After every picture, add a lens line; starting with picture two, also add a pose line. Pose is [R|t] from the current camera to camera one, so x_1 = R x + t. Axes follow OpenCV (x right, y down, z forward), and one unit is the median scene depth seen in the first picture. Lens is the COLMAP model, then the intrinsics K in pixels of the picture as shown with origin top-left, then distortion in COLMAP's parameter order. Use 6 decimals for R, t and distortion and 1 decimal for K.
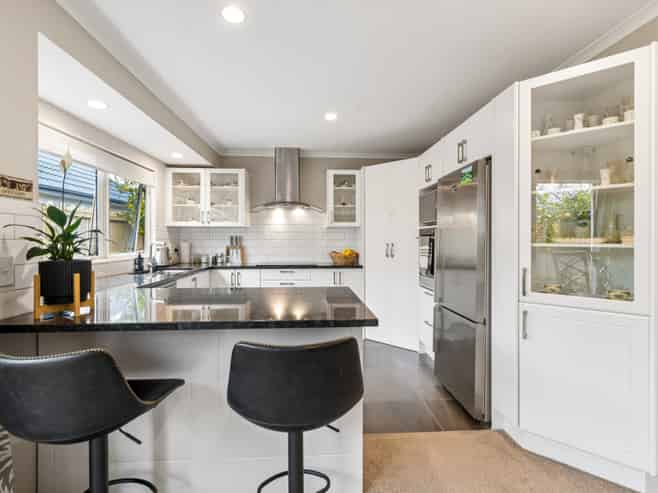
lens RADIAL K [[334.2, 0, 332.3], [0, 334.2, 239.0], [0, 0, 1]] dist [0.000257, 0.000238]
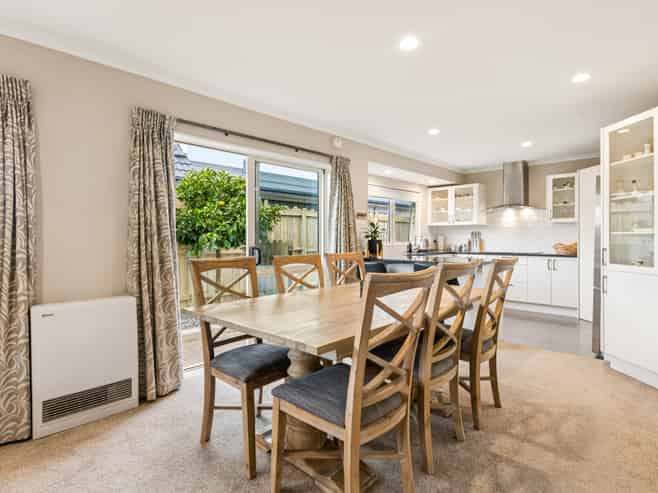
lens RADIAL K [[364.9, 0, 329.0], [0, 364.9, 246.5], [0, 0, 1]] dist [-0.003997, -0.001422]
pose [[0.684910, 0.014118, -0.728491, 0.421165], [0.004728, 0.999705, 0.023820, 0.015282], [0.728612, -0.019759, 0.684642, -0.496982]]
